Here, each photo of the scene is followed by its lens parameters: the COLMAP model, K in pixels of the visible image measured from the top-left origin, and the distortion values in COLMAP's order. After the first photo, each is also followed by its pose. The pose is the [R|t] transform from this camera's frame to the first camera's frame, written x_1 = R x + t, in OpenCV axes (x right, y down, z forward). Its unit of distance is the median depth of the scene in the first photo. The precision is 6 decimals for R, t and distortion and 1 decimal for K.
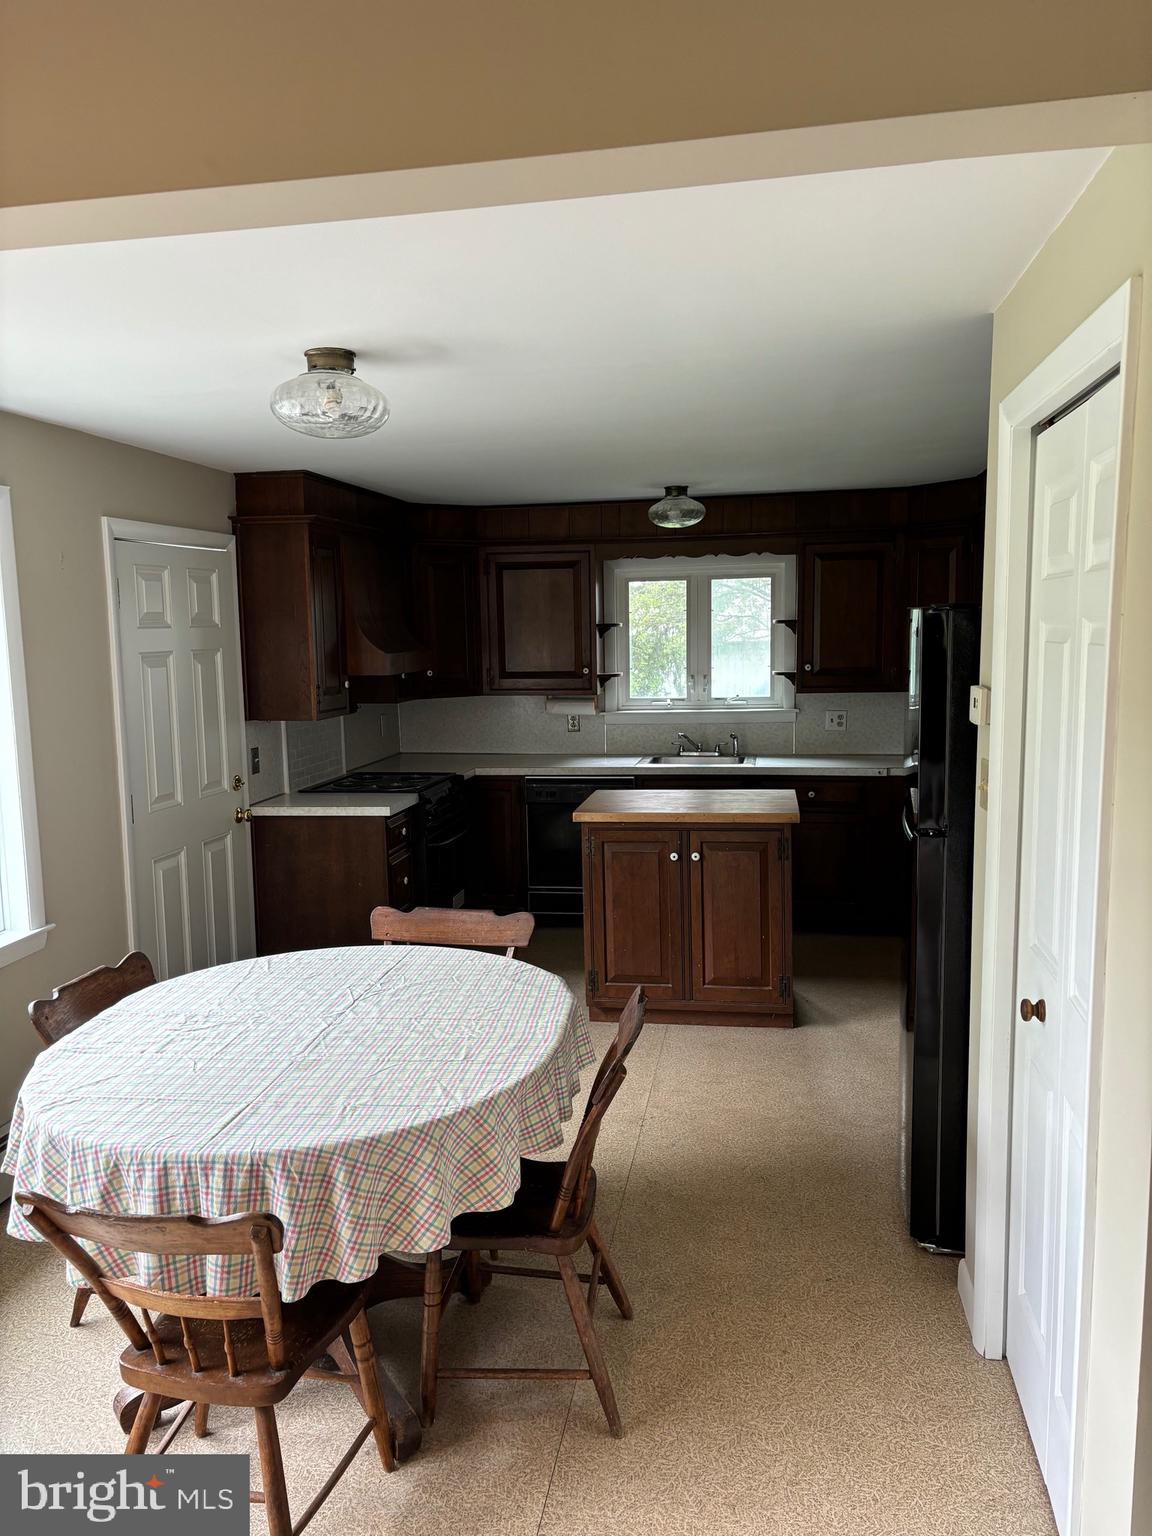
lens RADIAL K [[1157.6, 0, 583.5], [0, 1157.6, 778.9], [0, 0, 1]] dist [0.047812, -0.036705]
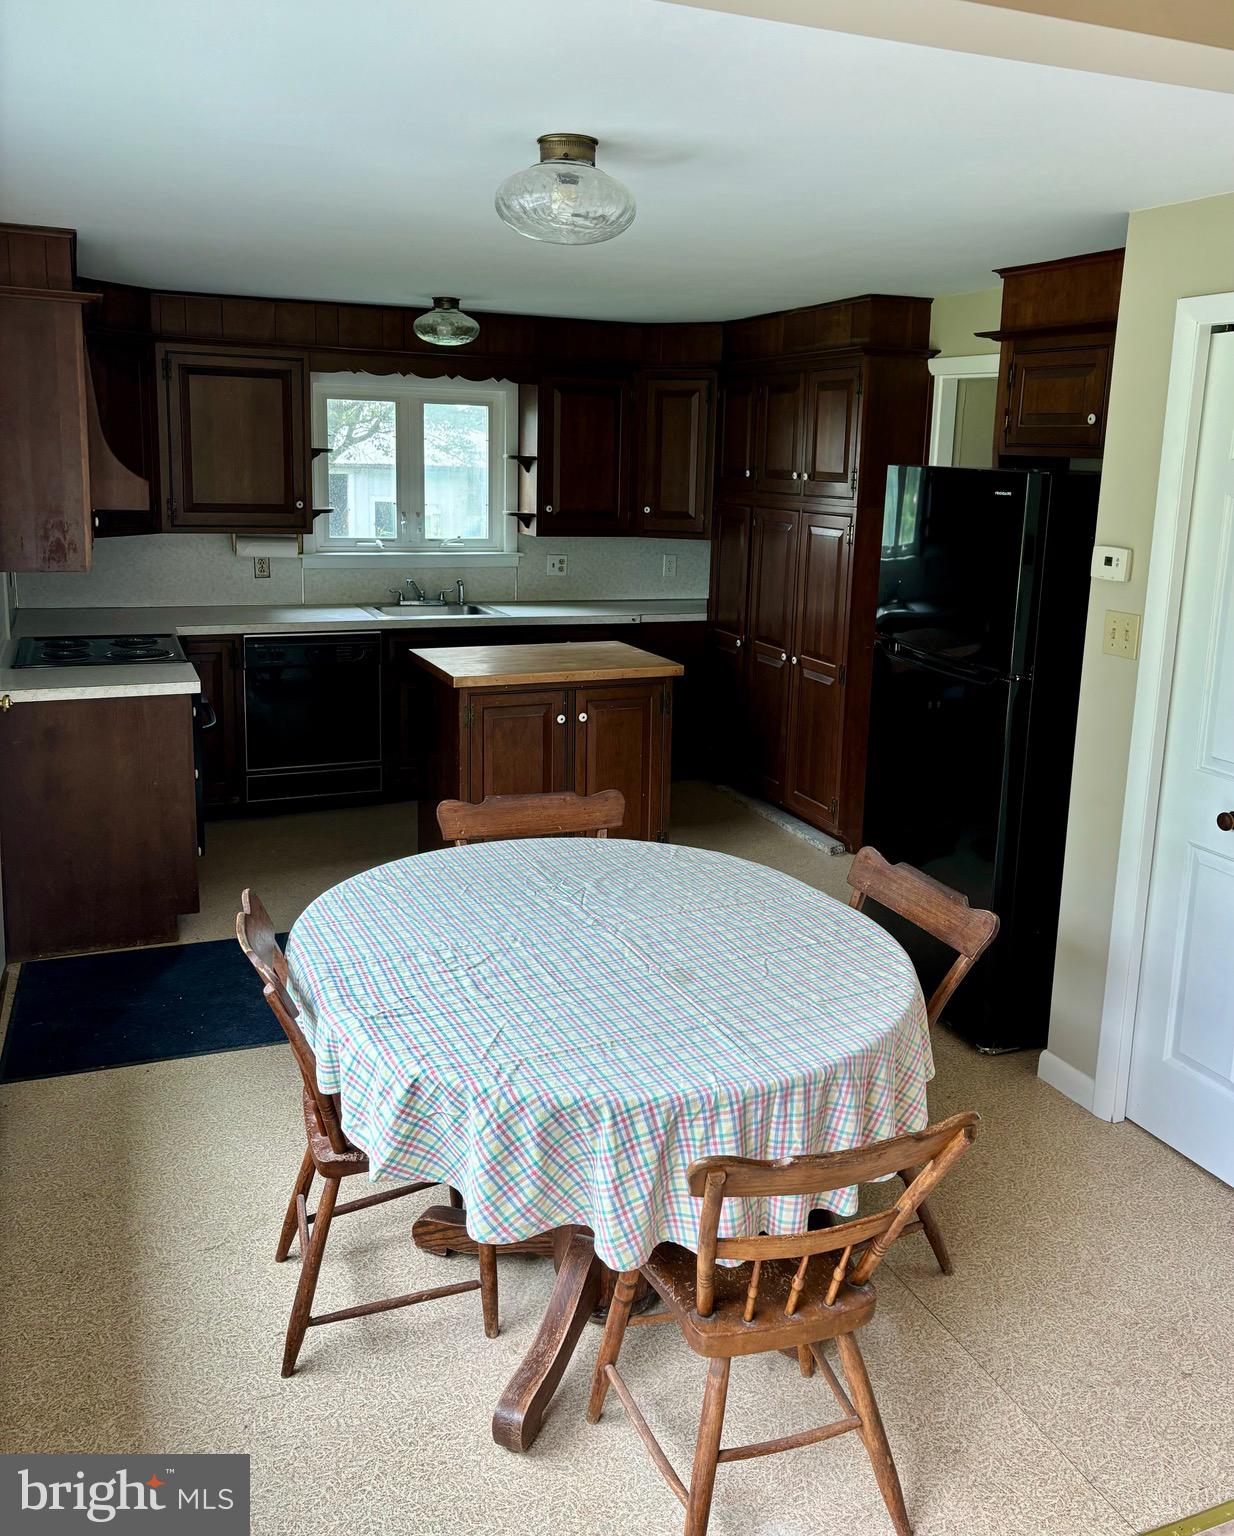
lens RADIAL K [[1282.9, 0, 658.2], [0, 1282.9, 698.1], [0, 0, 1]] dist [0.067116, -0.080247]
pose [[0.835944, -0.059526, 0.545576, -0.310379], [0.025372, 0.997229, 0.069928, -0.013965], [-0.548227, -0.044613, 0.835139, 0.080611]]
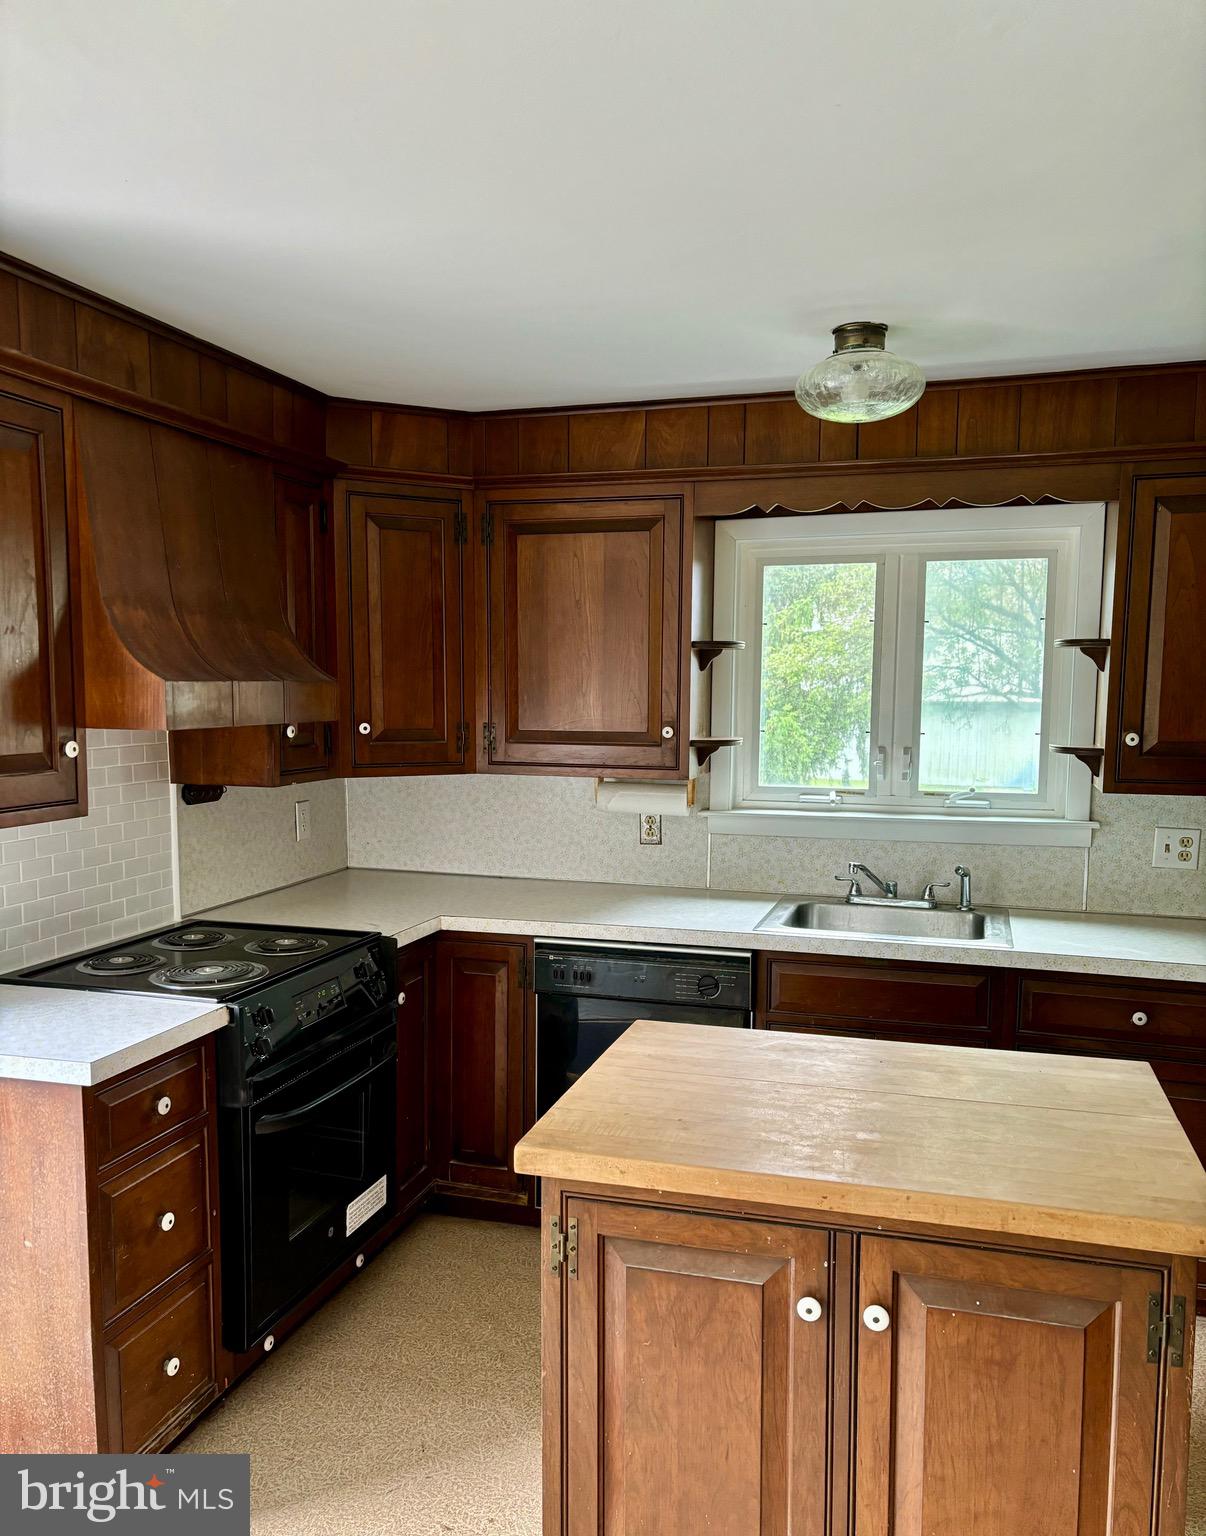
lens RADIAL K [[1210.3, 0, 616.1], [0, 1210.3, 815.7], [0, 0, 1]] dist [0.031584, -0.015696]
pose [[0.992354, 0.037183, -0.117691, 0.044947], [-0.039665, 0.999036, -0.018824, -0.047663], [0.116878, 0.023349, 0.992872, 0.489013]]
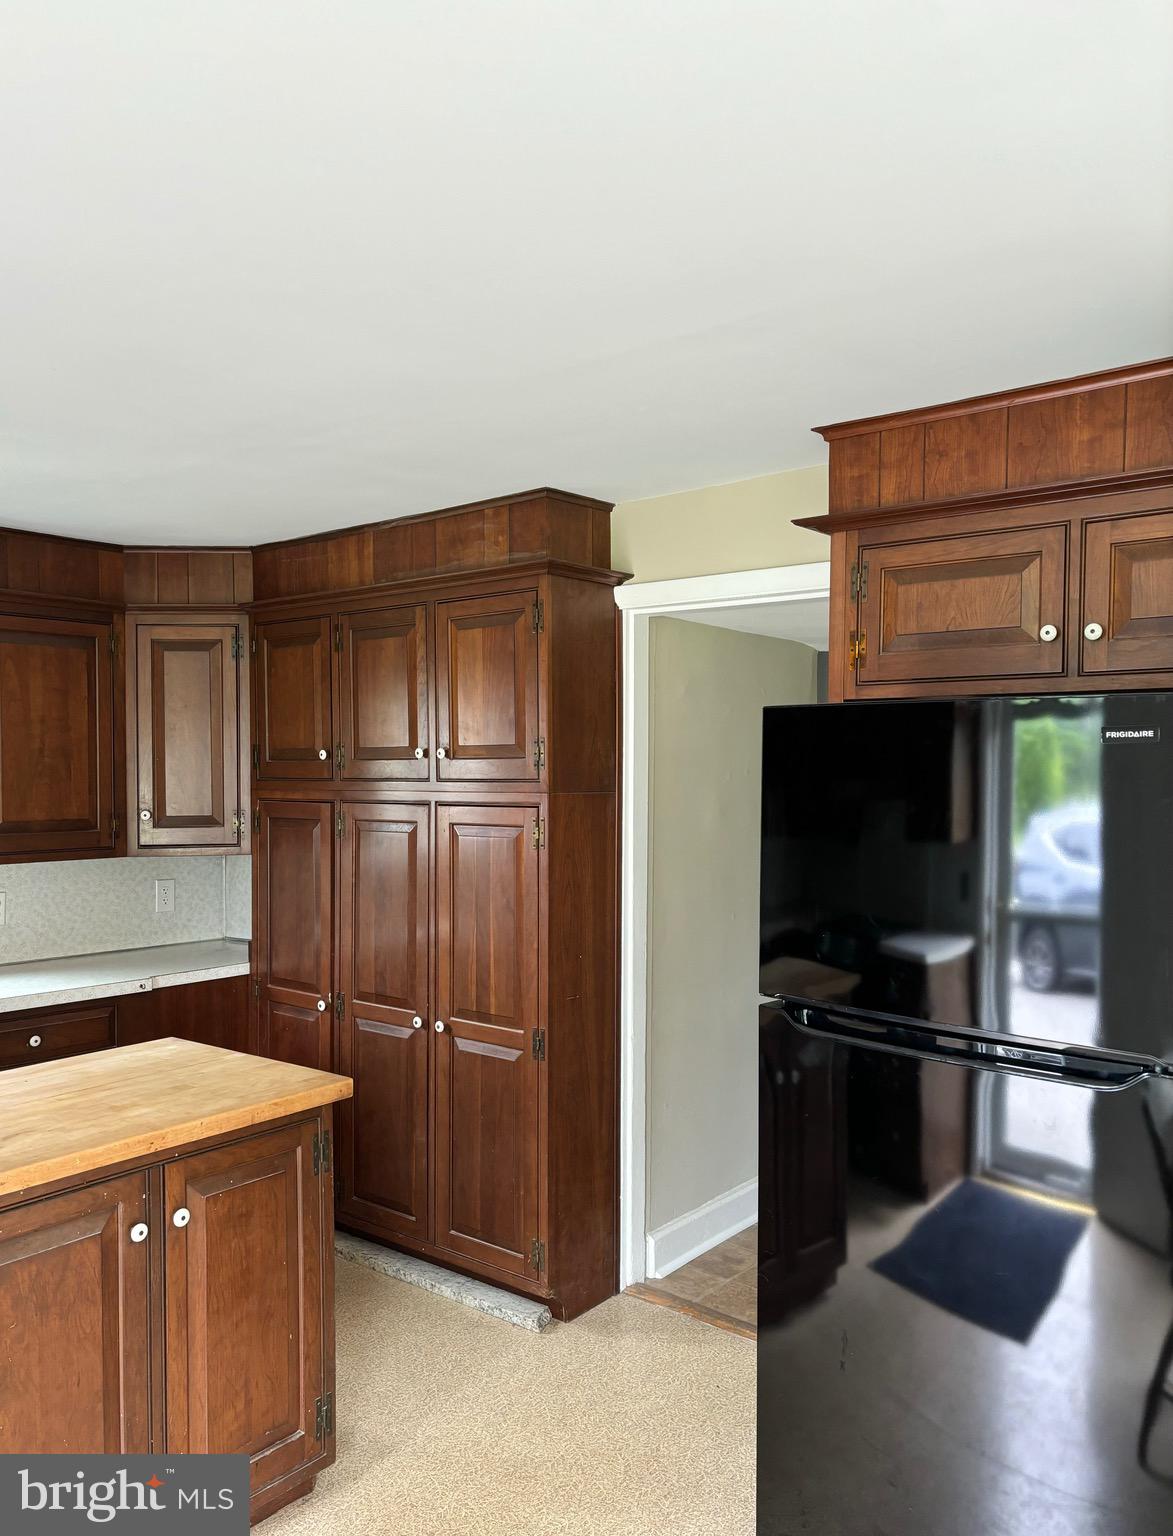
lens RADIAL K [[1202.2, 0, 558.0], [0, 1202.2, 810.4], [0, 0, 1]] dist [0.070579, -0.020519]
pose [[0.508885, -0.009432, 0.860783, -0.186508], [0.101928, 0.993566, -0.049372, -0.042540], [-0.854779, 0.112862, 0.506572, 0.451315]]
